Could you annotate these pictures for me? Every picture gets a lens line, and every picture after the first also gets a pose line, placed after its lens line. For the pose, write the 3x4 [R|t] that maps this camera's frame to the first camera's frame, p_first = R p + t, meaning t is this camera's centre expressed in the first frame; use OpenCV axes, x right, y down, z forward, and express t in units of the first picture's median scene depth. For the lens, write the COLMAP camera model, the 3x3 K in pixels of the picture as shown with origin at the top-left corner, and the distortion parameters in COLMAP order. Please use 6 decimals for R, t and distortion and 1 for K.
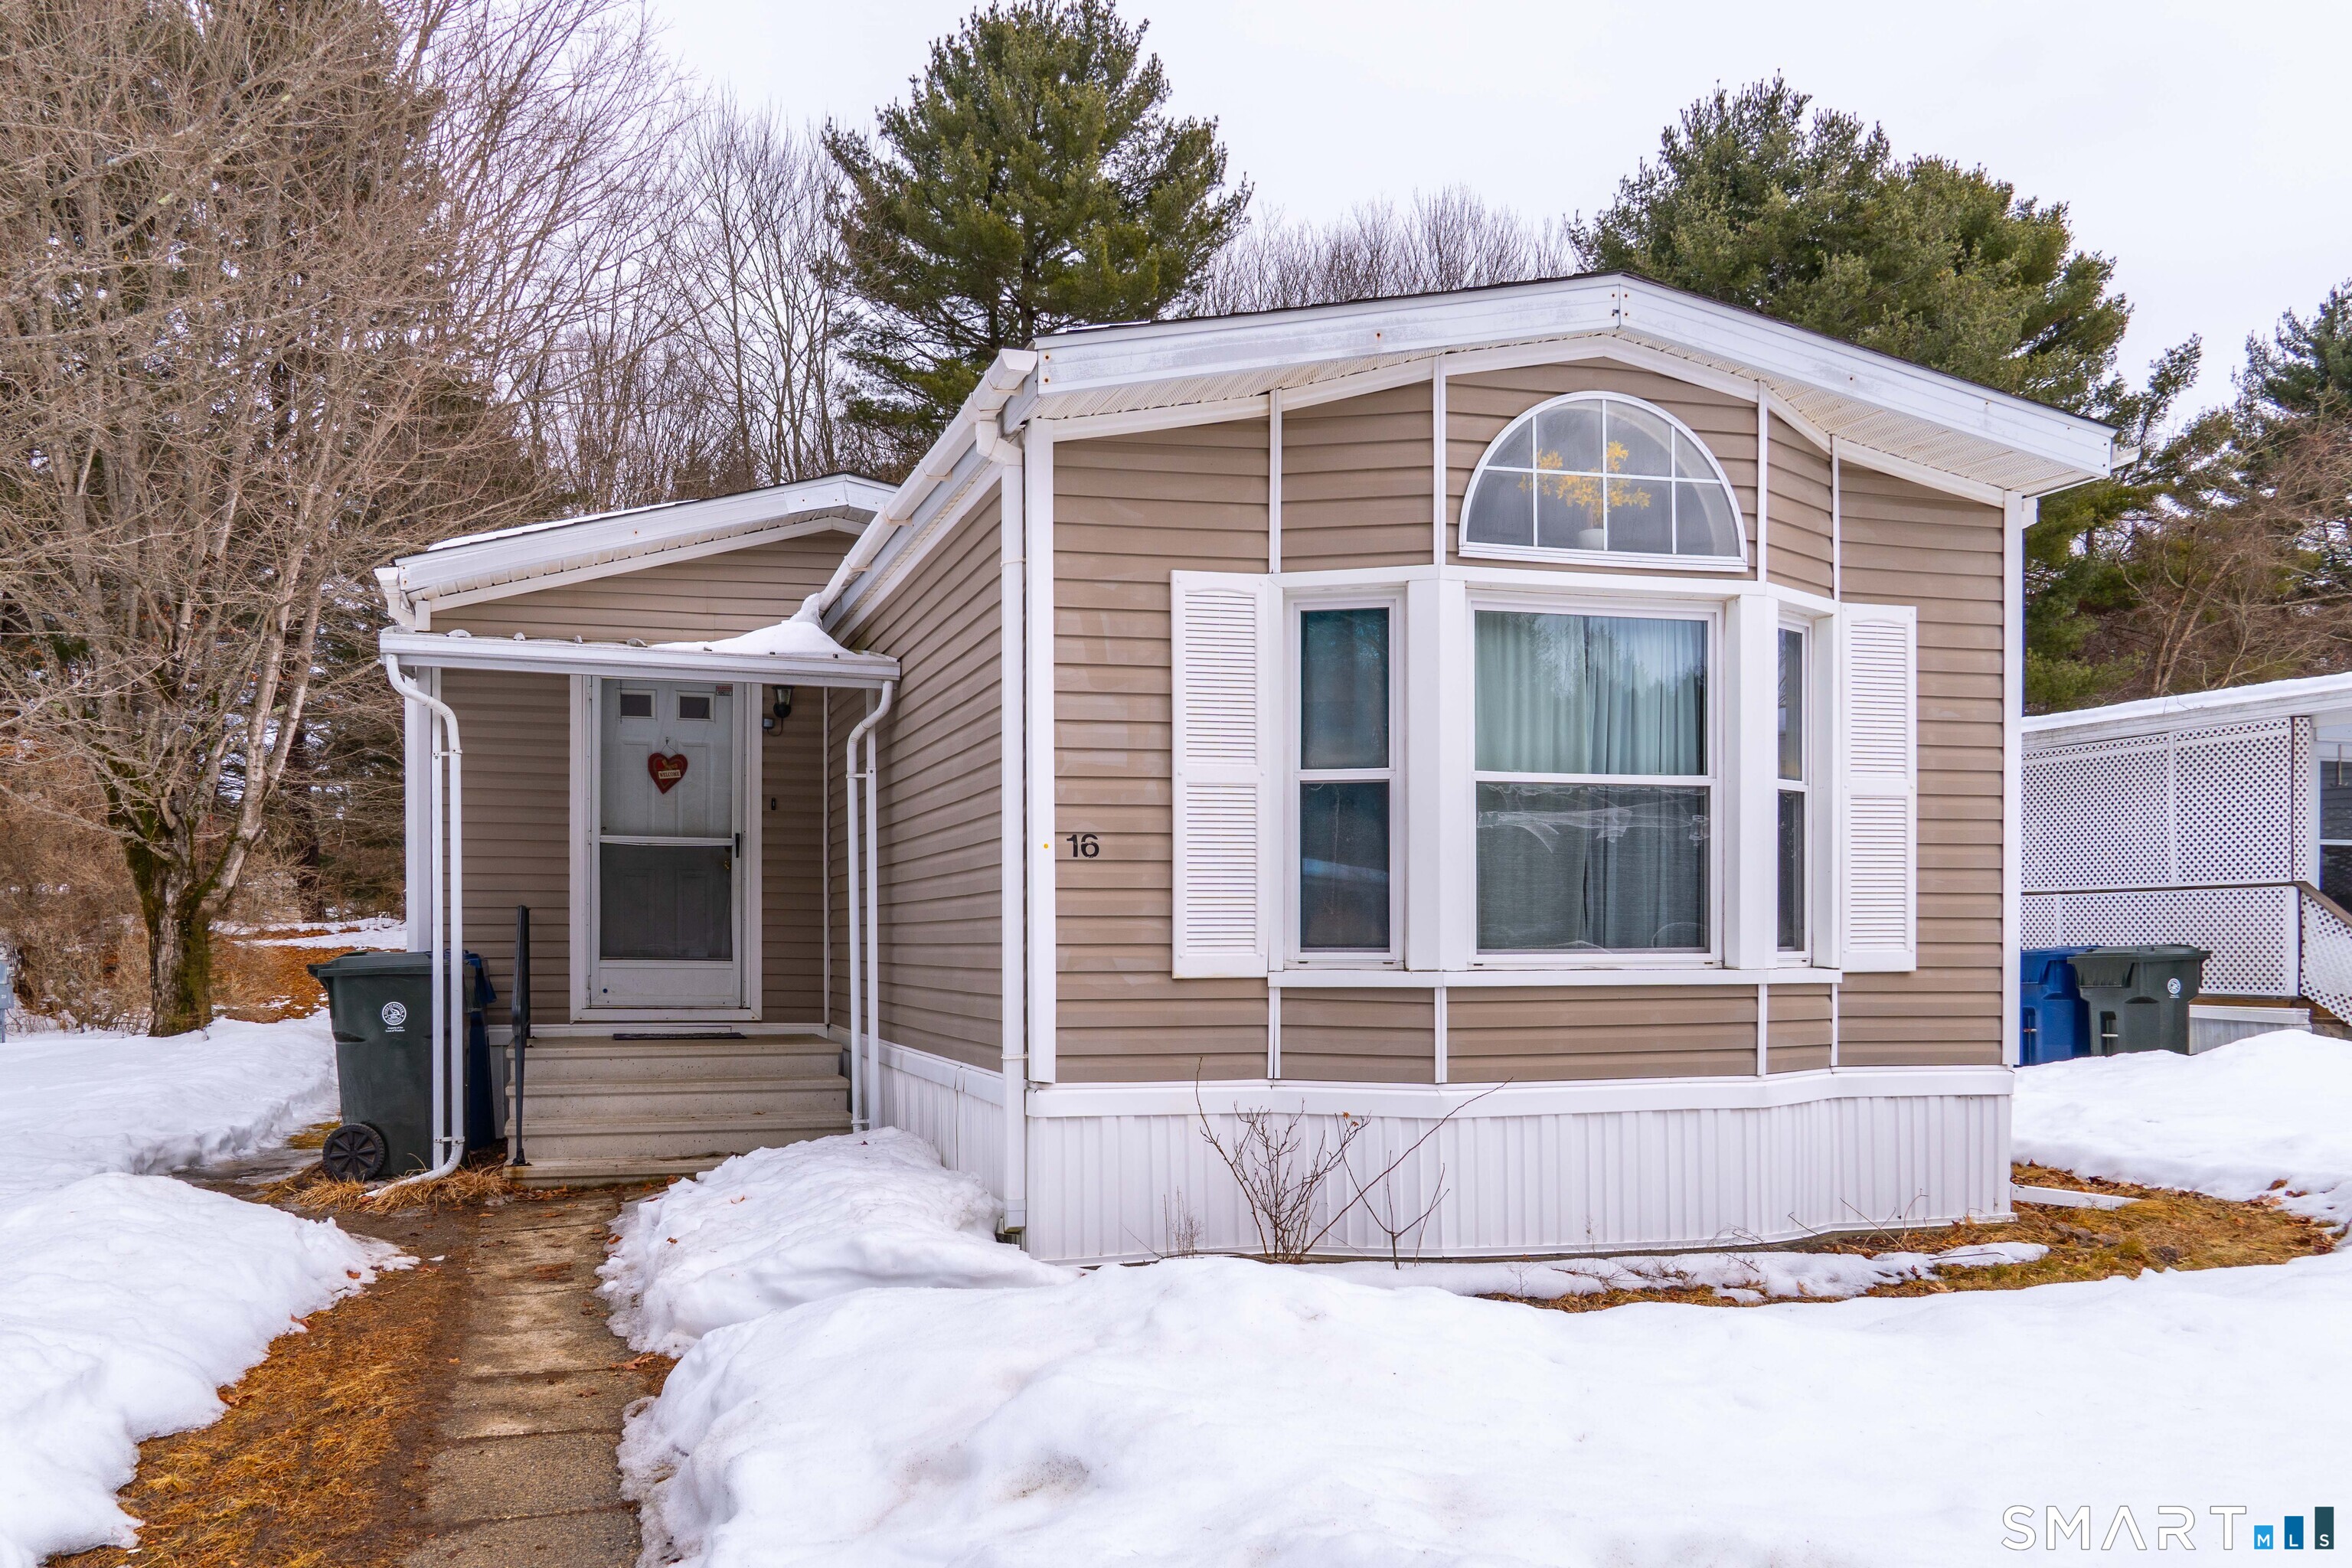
lens RADIAL K [[1823.3, 0, 968.5], [0, 1823.3, 959.4], [0, 0, 1]] dist [-0.004790, -0.002264]
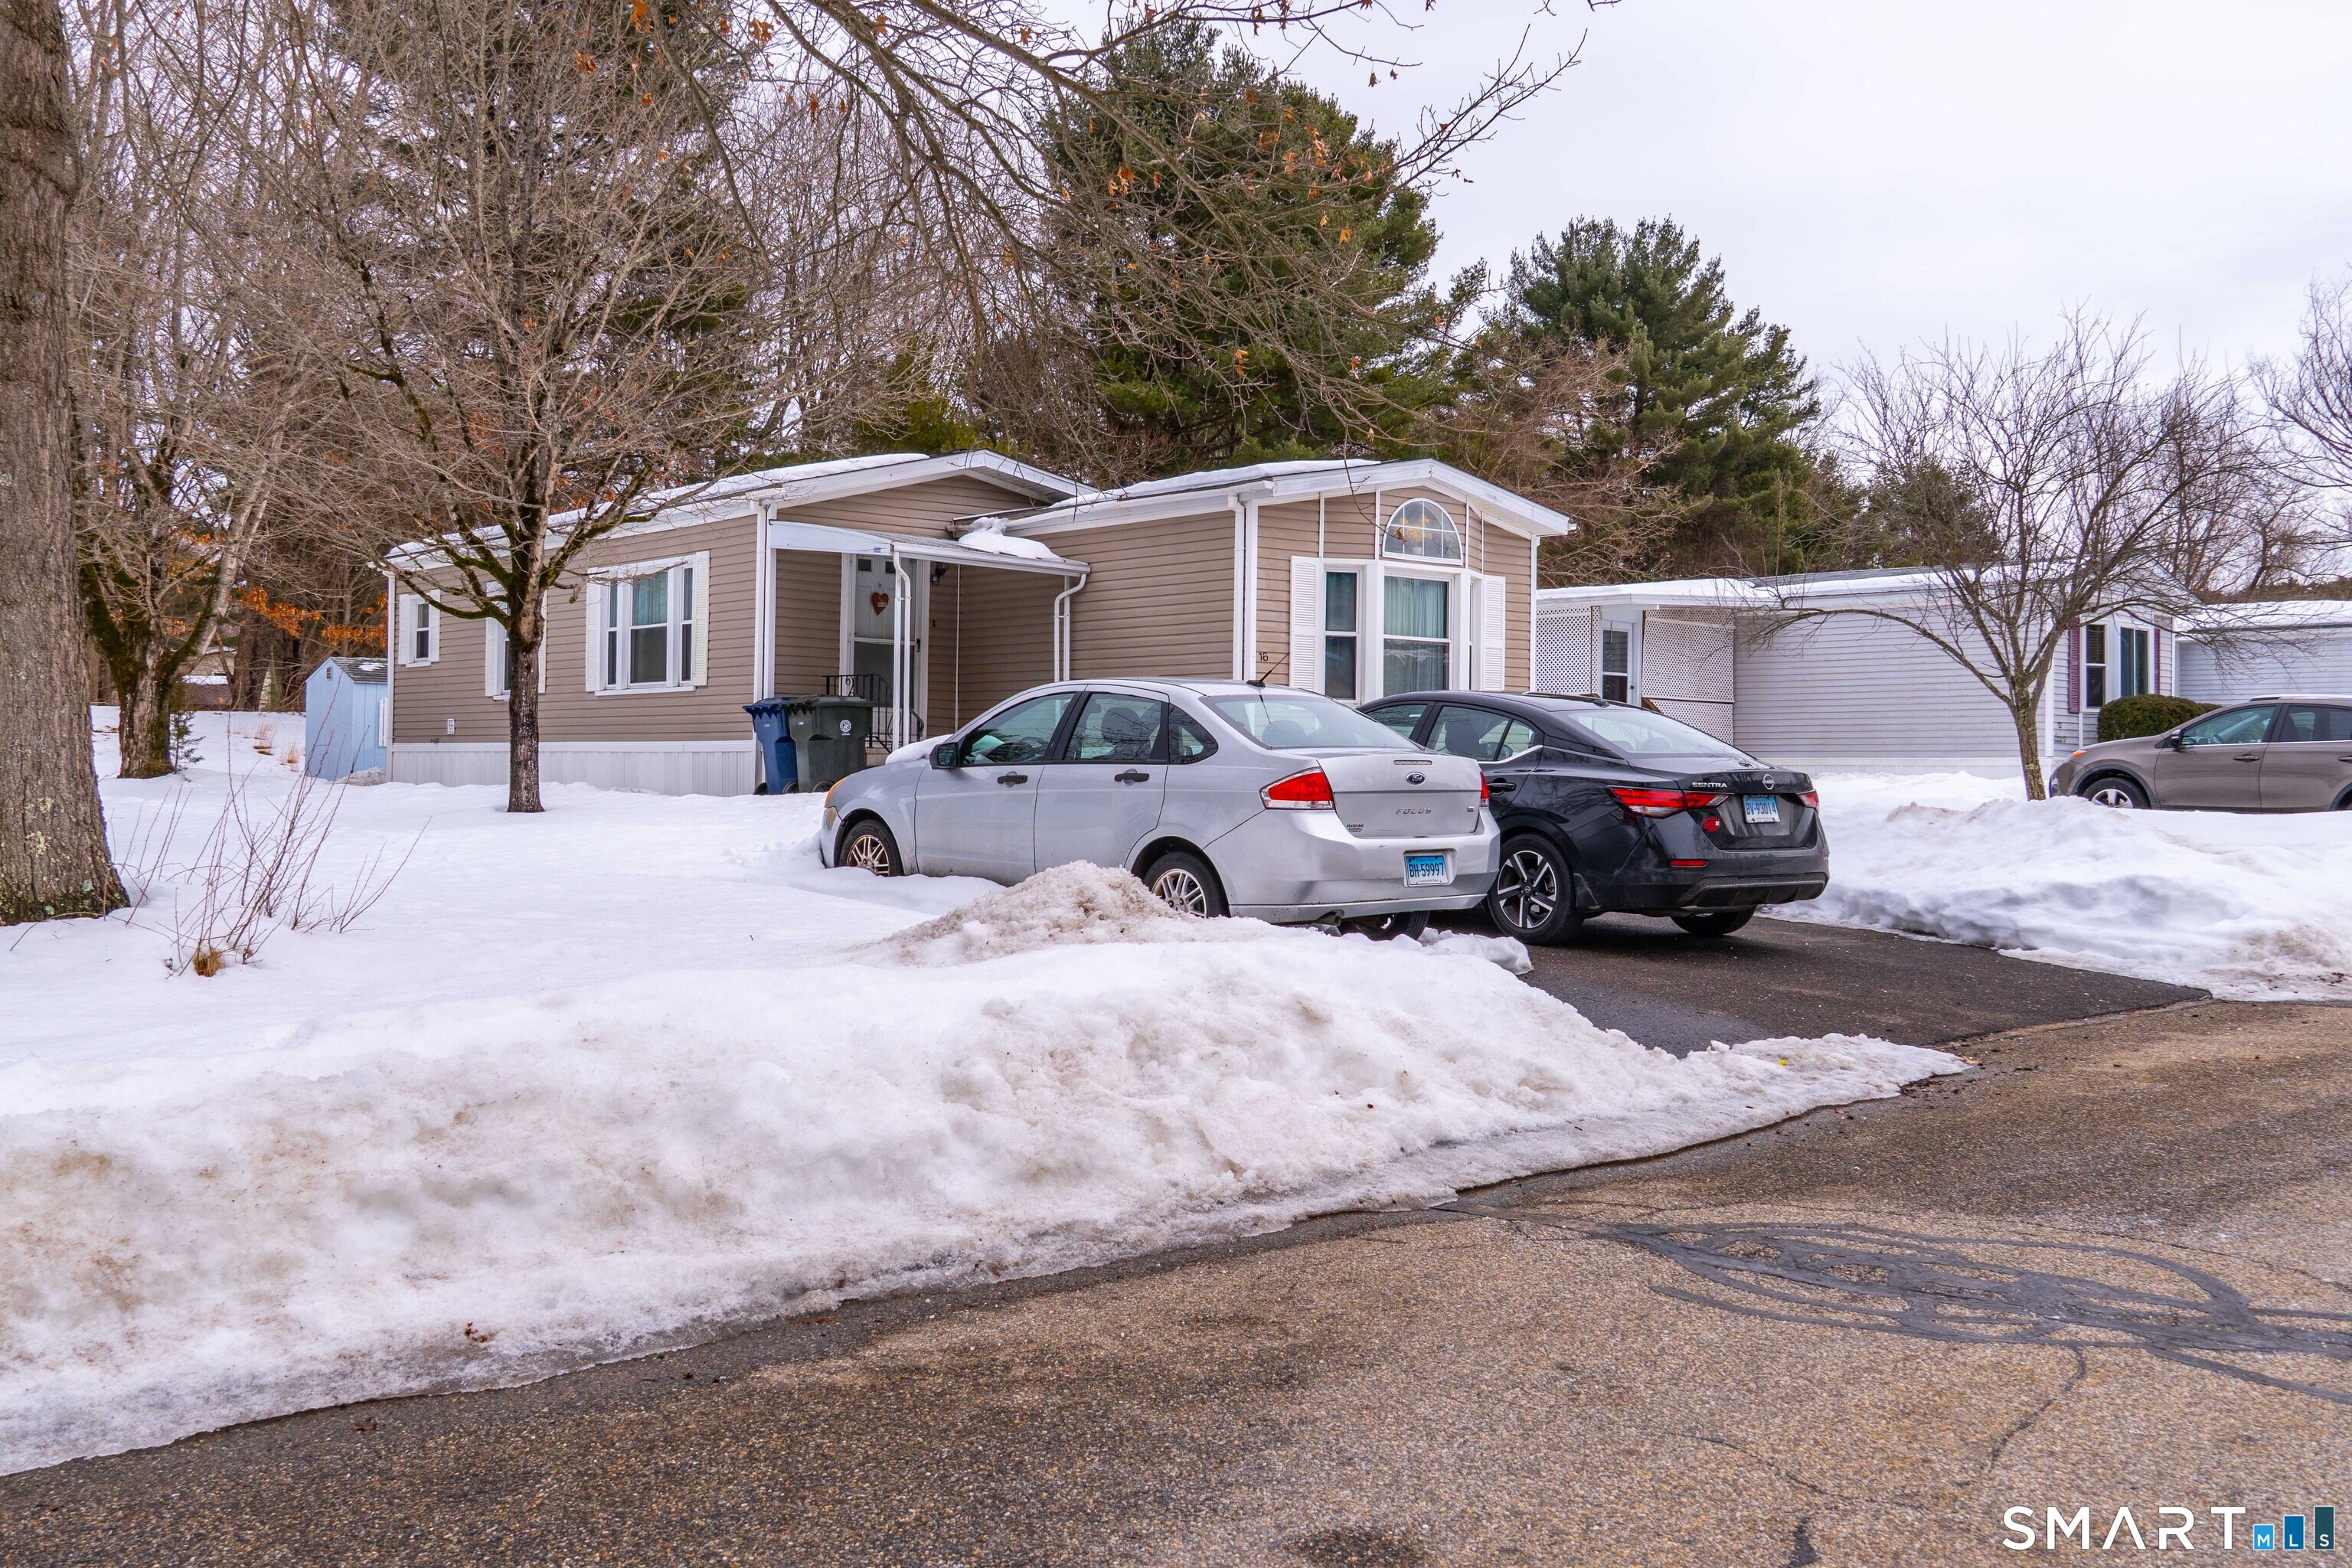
lens RADIAL K [[2175.2, 0, 1177.5], [0, 2175.2, 754.7], [0, 0, 1]] dist [0.012900, -0.012248]
pose [[0.888602, 0.015674, 0.458411, -1.410432], [-0.009279, 0.999826, -0.016199, 0.125322], [-0.458585, 0.010141, 0.888593, -1.660763]]
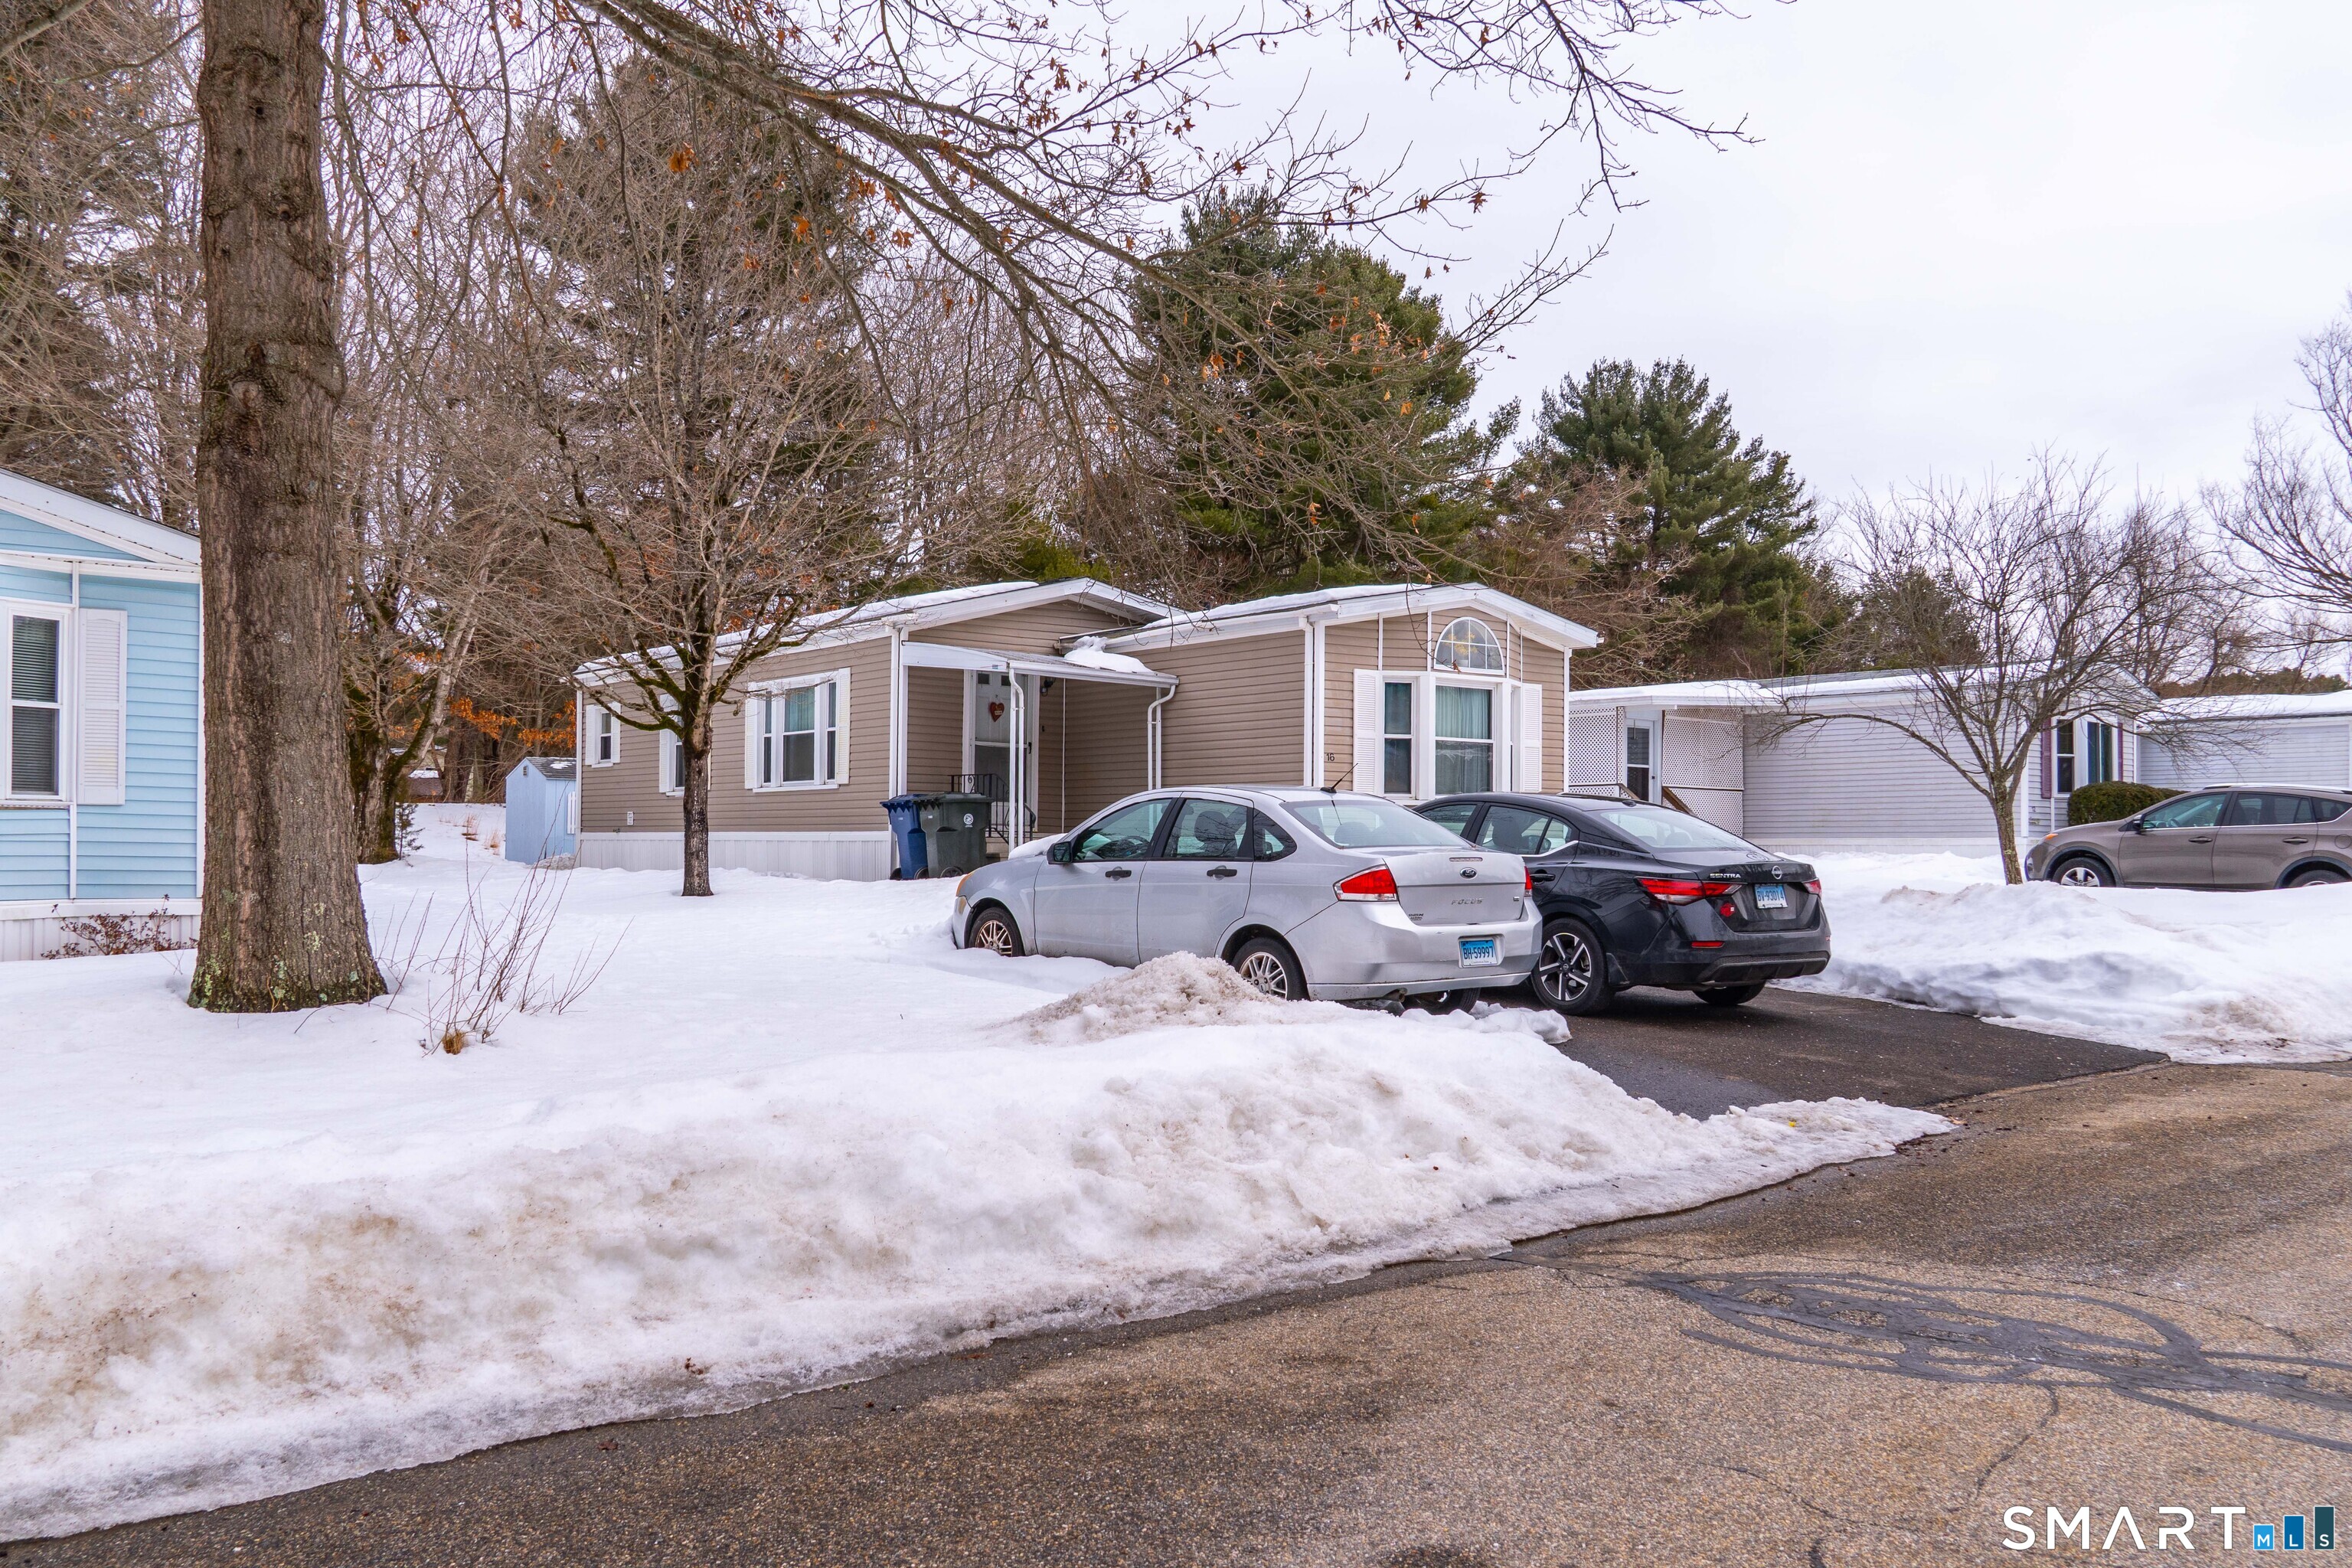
lens RADIAL K [[1905.6, 0, 1167.4], [0, 1905.6, 823.9], [0, 0, 1]] dist [-0.011395, -0.005022]
pose [[0.907599, 0.012771, 0.419644, -1.430506], [-0.004949, 0.999793, -0.019722, 0.107094], [-0.419809, 0.015823, 0.907474, -1.678109]]
